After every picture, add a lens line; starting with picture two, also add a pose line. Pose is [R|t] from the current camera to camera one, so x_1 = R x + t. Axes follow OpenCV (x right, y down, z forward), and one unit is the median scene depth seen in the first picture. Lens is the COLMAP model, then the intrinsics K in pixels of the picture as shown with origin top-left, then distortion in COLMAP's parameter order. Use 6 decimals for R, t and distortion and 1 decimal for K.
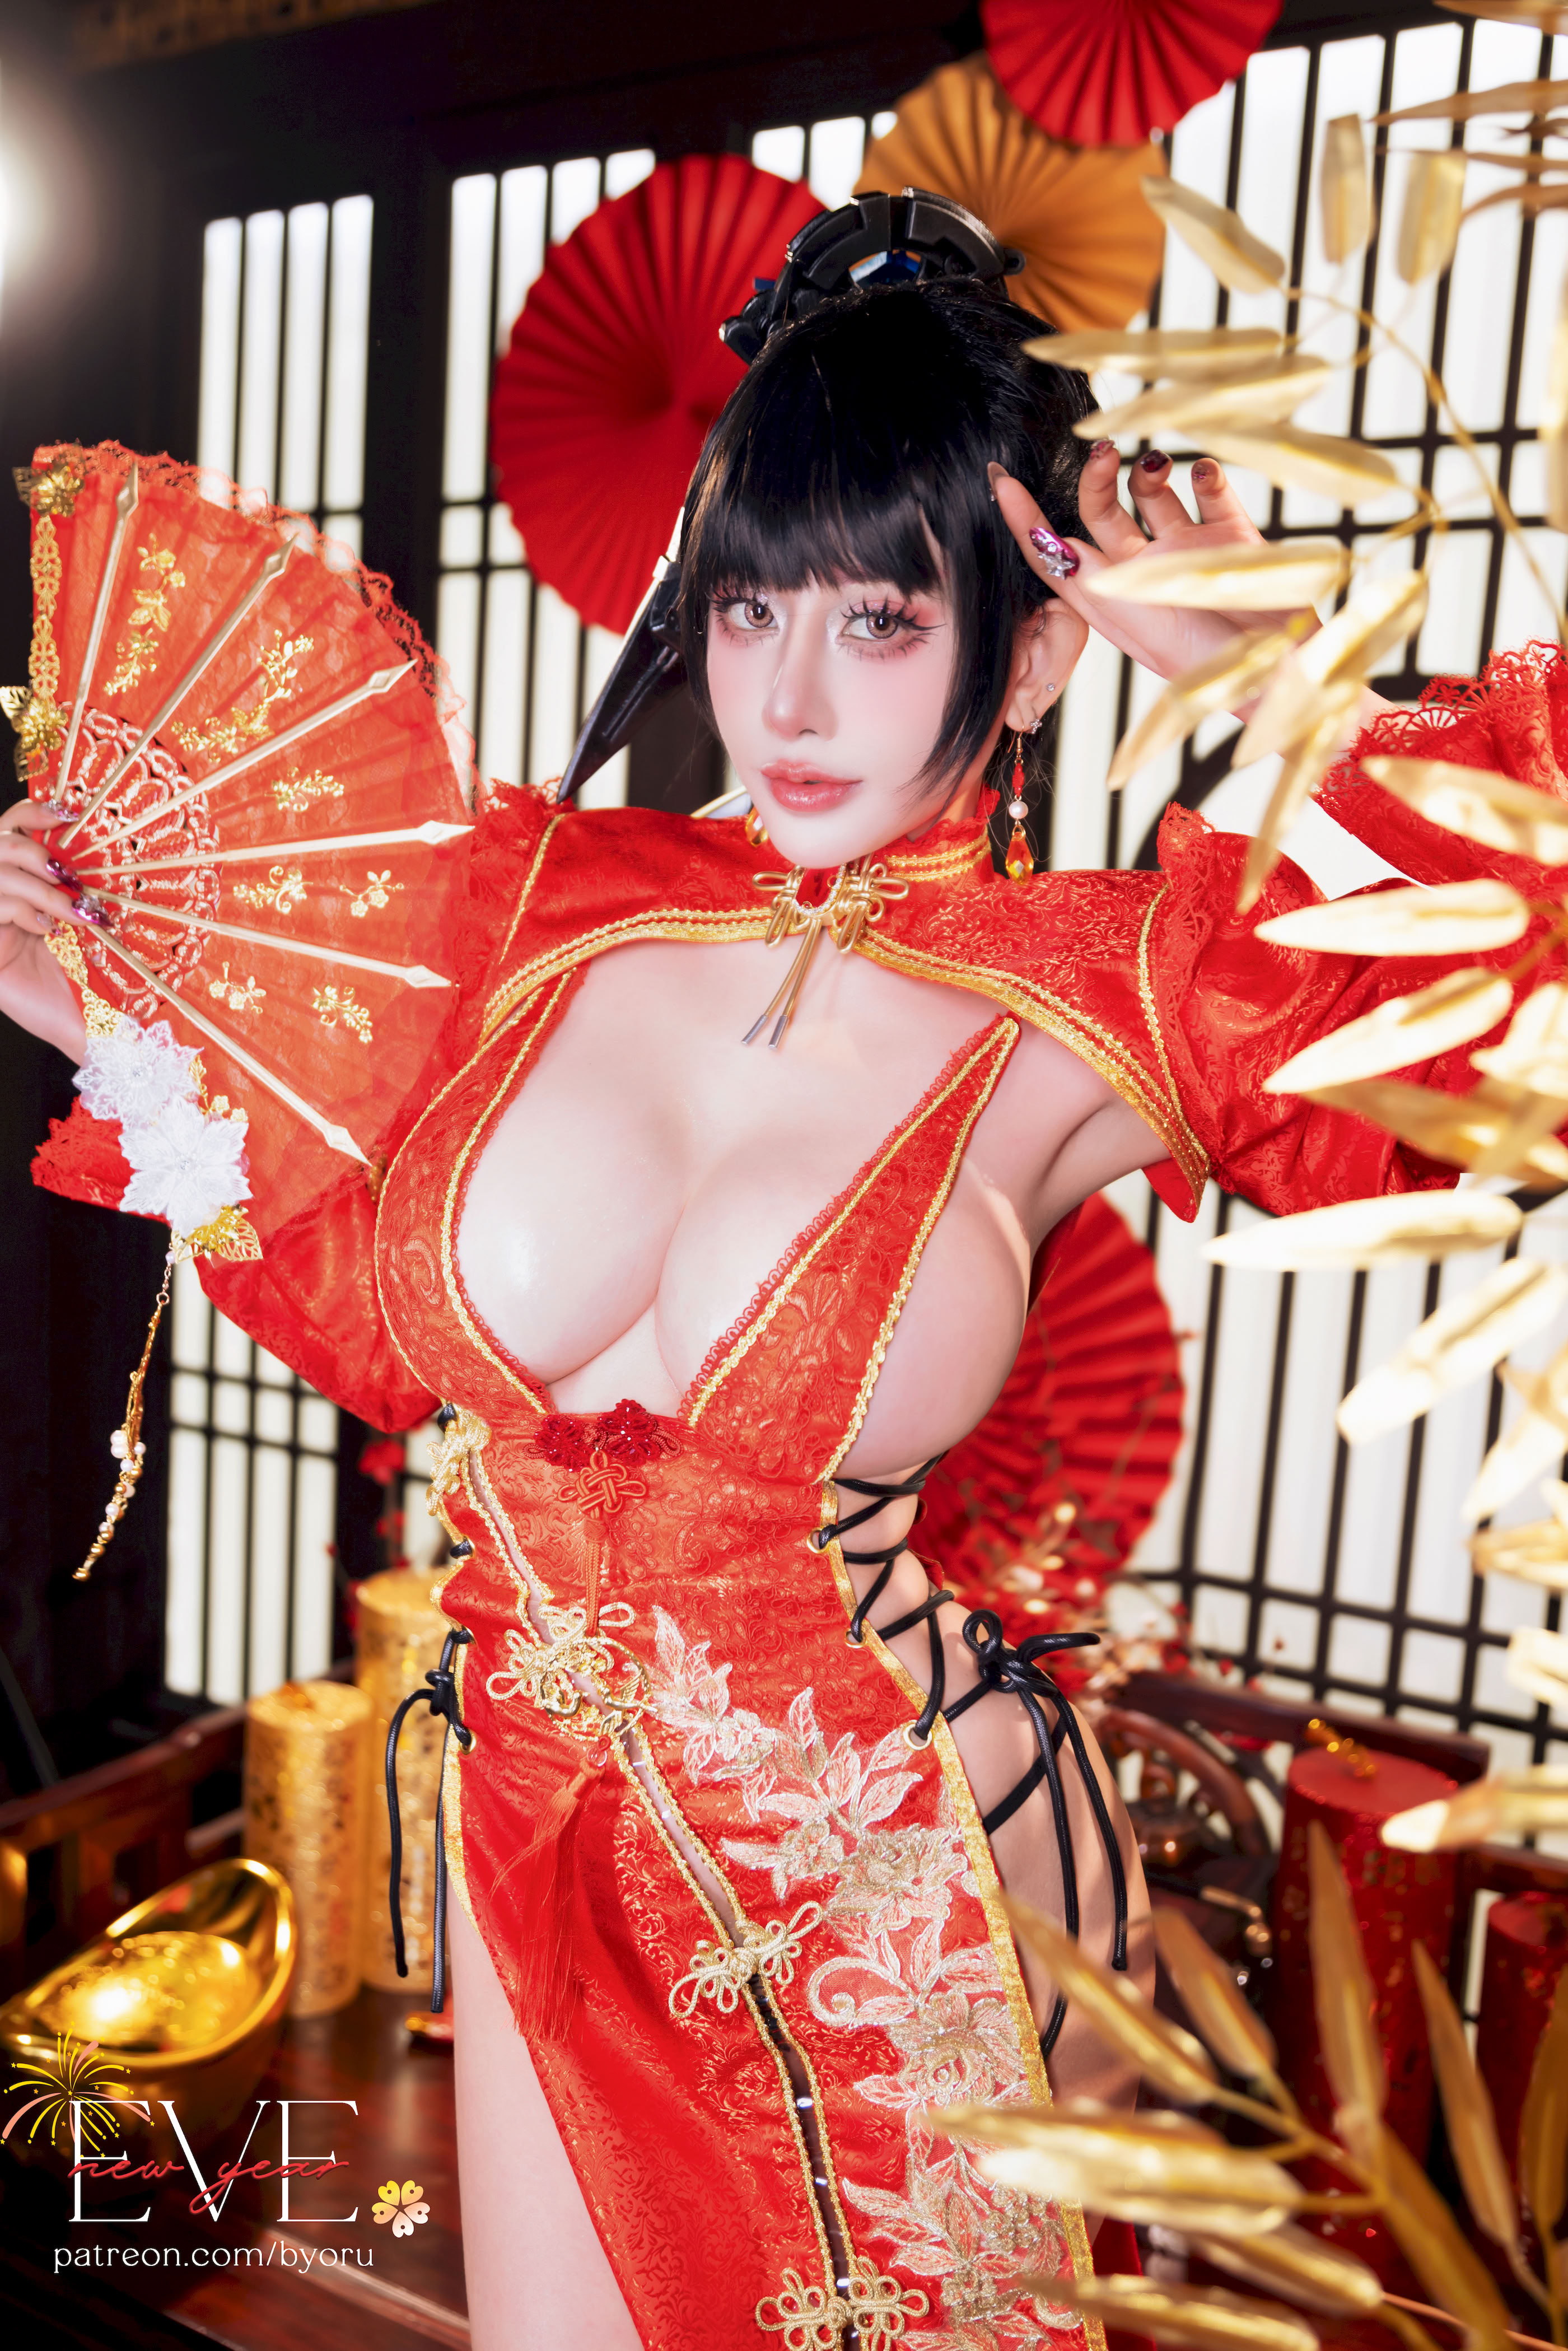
lens RADIAL K [[2195.5, 0, 788.7], [0, 2195.5, 1184.5], [0, 0, 1]] dist [0.003097, -0.000316]
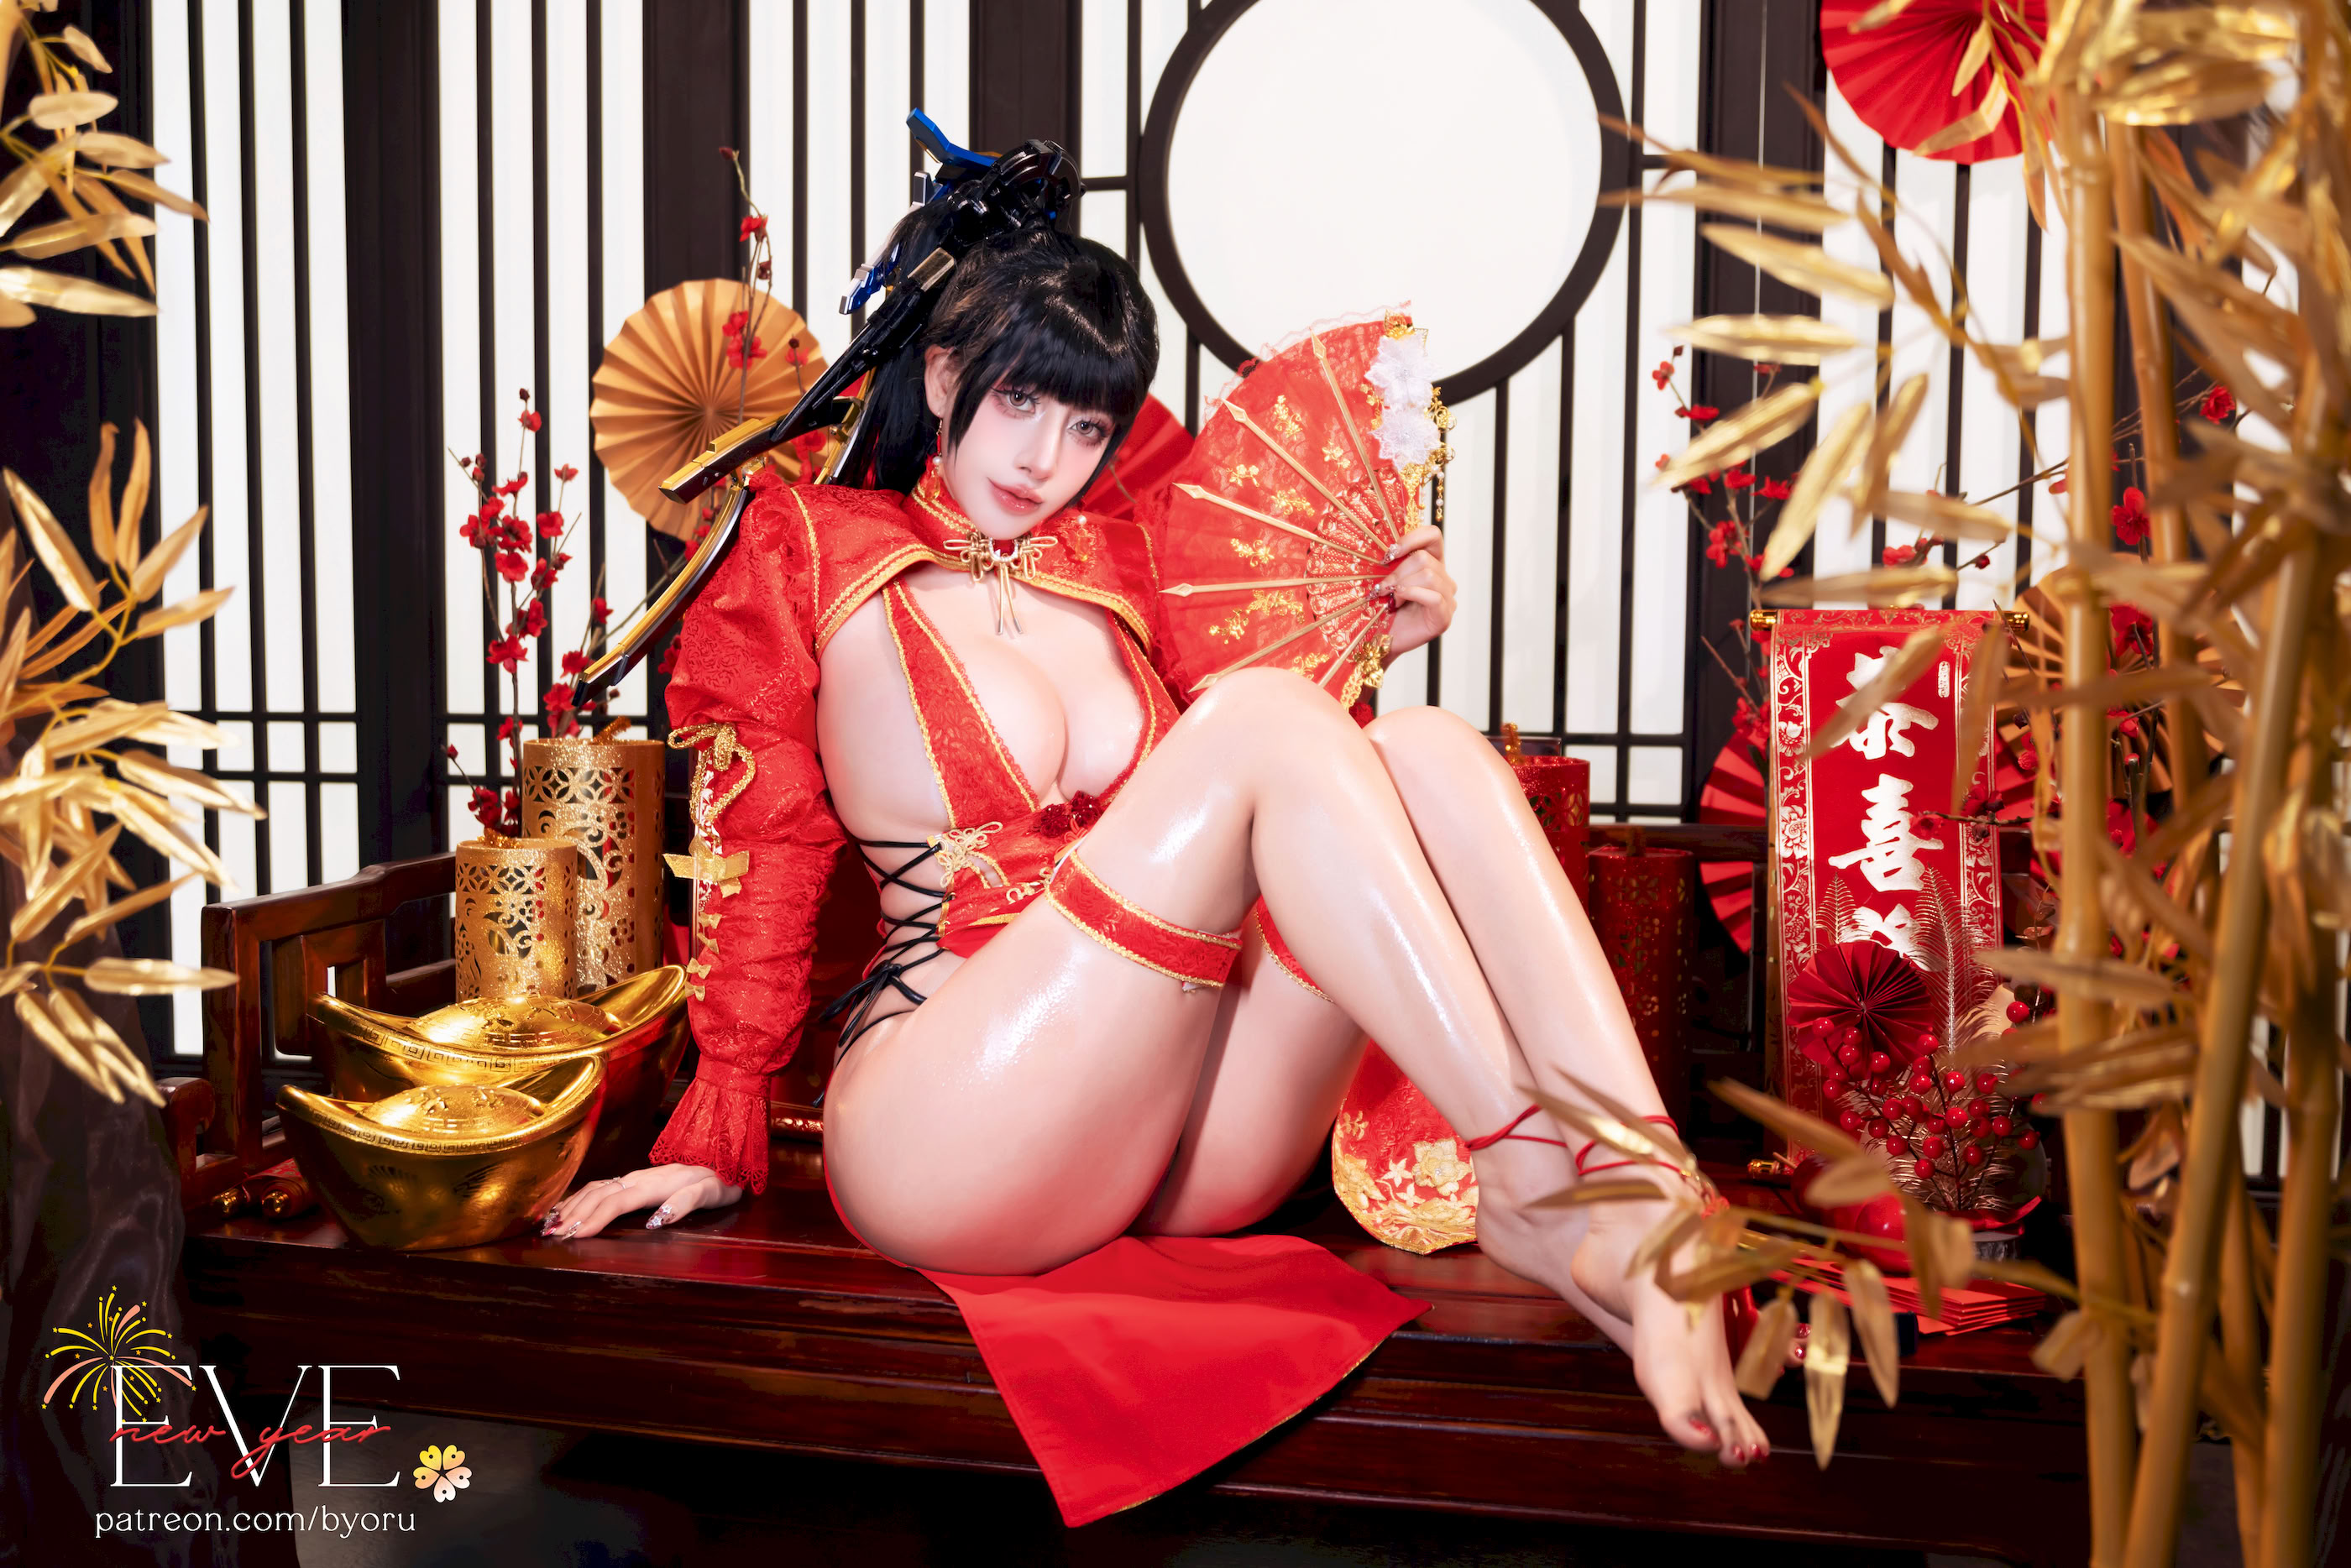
lens RADIAL K [[2234.3, 0, 1175.5], [0, 2234.3, 784.0], [0, 0, 1]] dist [0.004501, -0.019992]
pose [[0.954763, -0.068211, 0.289439, -0.194022], [0.079624, 0.996436, -0.027827, 0.242513], [-0.286509, 0.049615, 0.956792, -0.090438]]
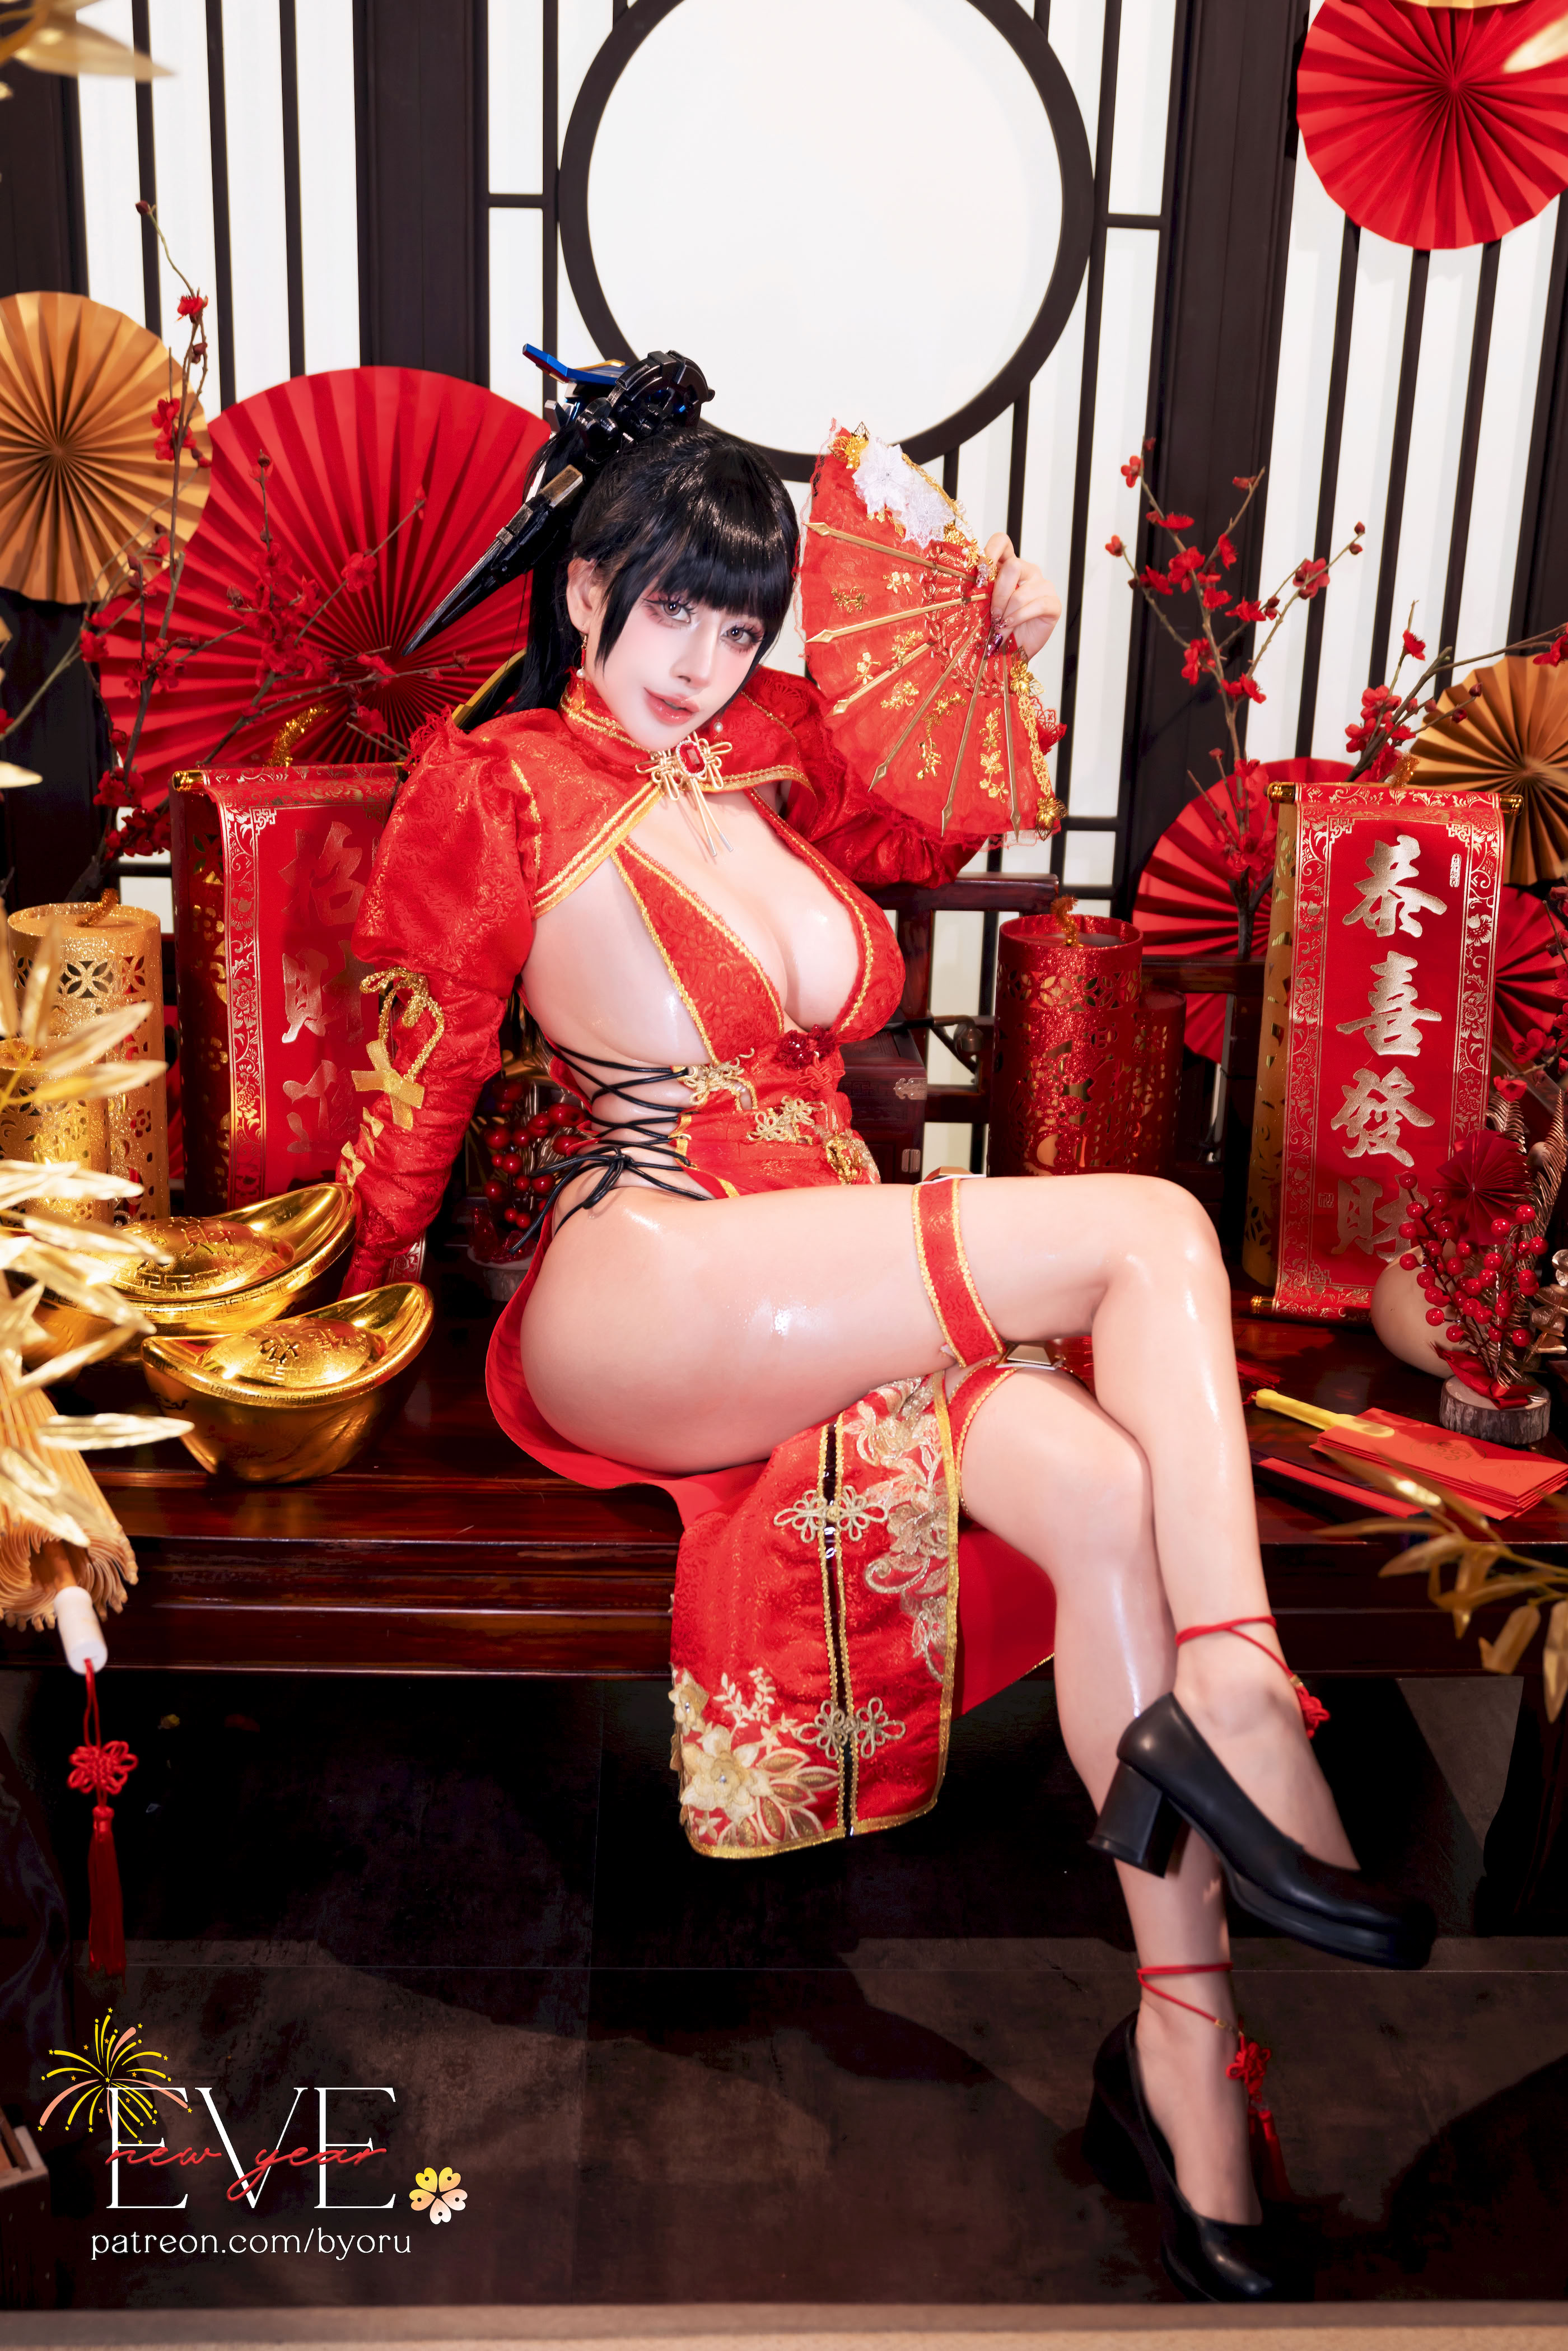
lens RADIAL K [[2636.8, 0, 784.0], [0, 2636.8, 1175.5], [0, 0, 1]] dist [-0.003461, 0.019502]
pose [[0.845842, -0.203921, 0.492918, -0.467859], [0.078393, 0.961533, 0.263266, 0.011934], [-0.527642, -0.184040, 0.829291, -0.144487]]
